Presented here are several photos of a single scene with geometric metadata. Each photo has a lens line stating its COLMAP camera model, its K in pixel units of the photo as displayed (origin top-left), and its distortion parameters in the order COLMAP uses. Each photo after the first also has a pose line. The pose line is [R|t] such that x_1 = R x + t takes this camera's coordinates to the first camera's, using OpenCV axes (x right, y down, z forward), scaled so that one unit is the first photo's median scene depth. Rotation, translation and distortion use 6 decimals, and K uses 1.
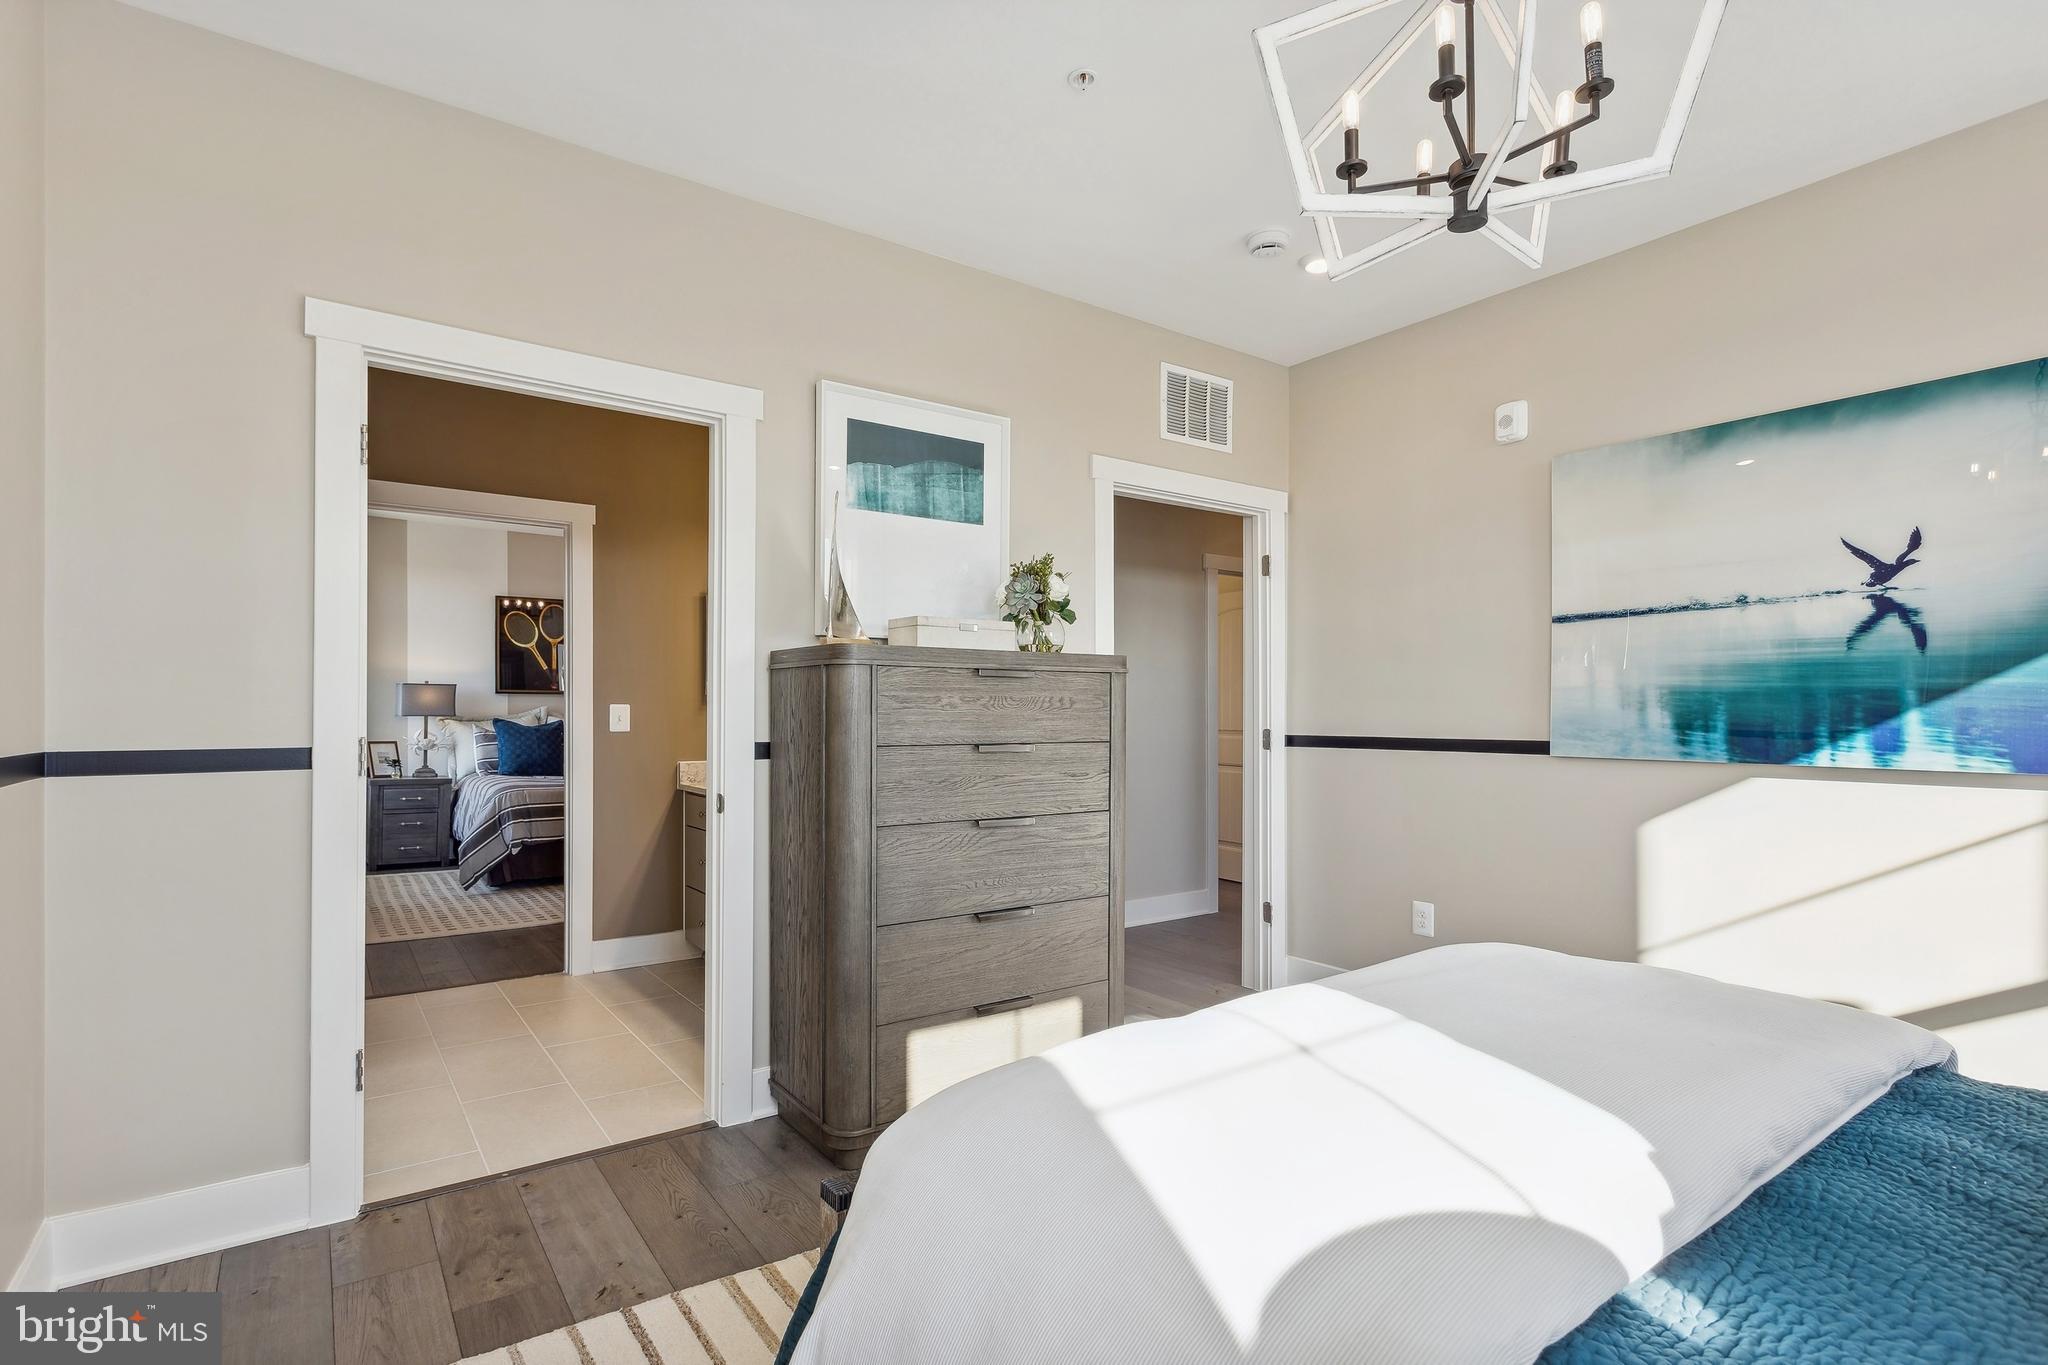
lens RADIAL K [[987.9, 0, 1032.3], [0, 987.9, 699.7], [0, 0, 1]] dist [0.003331, 0.000624]
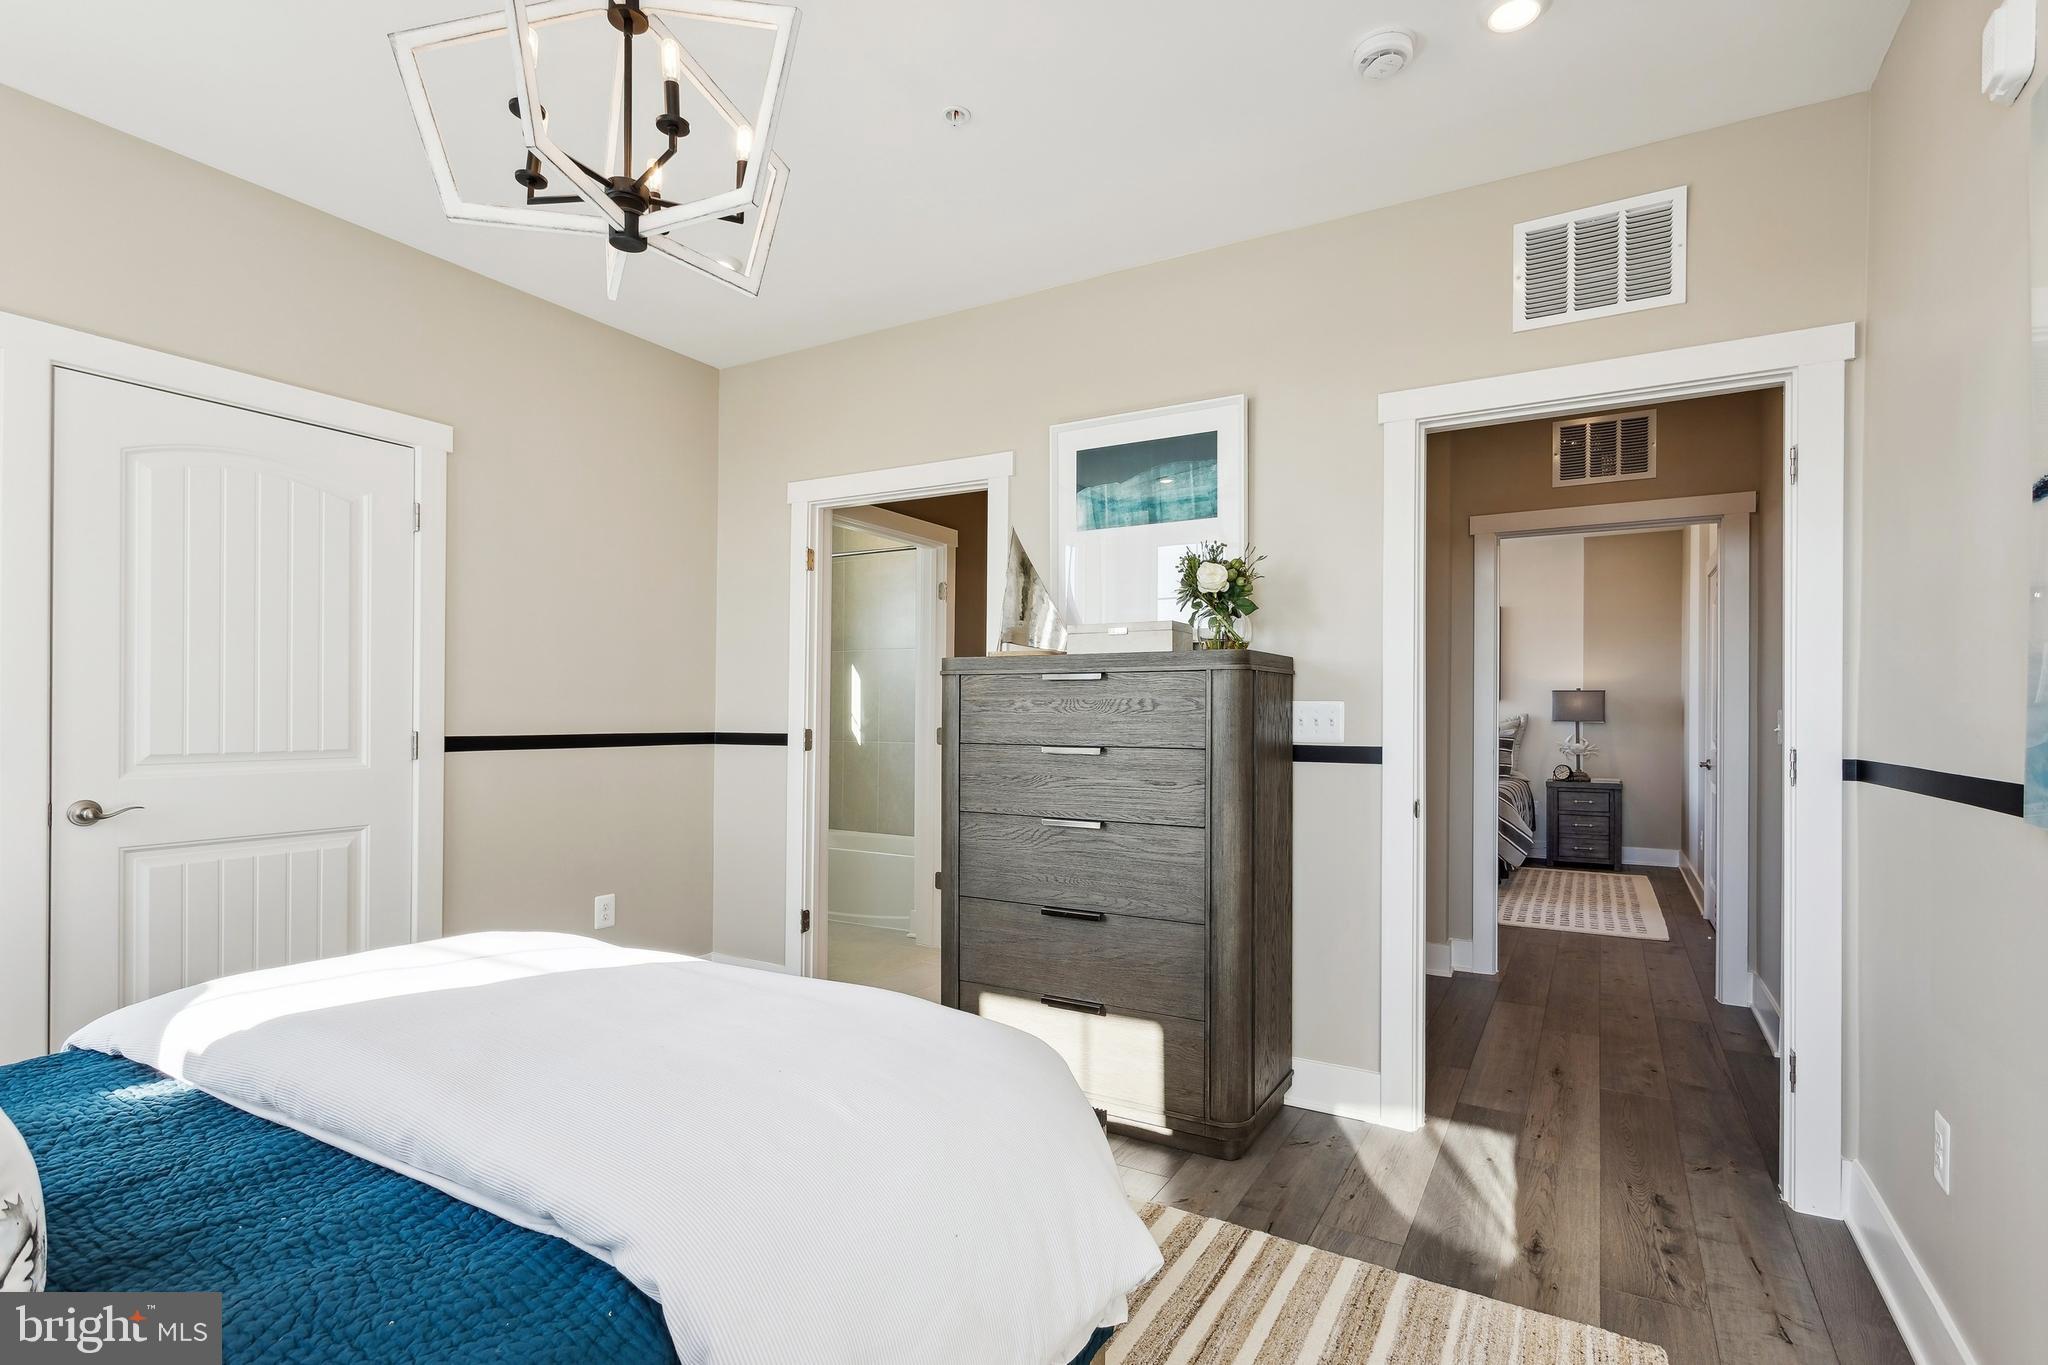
lens RADIAL K [[987.9, 0, 1032.8], [0, 987.9, 699.9], [0, 0, 1]] dist [0.003331, 0.000624]
pose [[0.416325, -0.012191, -0.909134, 0.839823], [0.007106, 0.999923, -0.010155, 0.007014], [0.909188, -0.002232, 0.416380, 0.515752]]
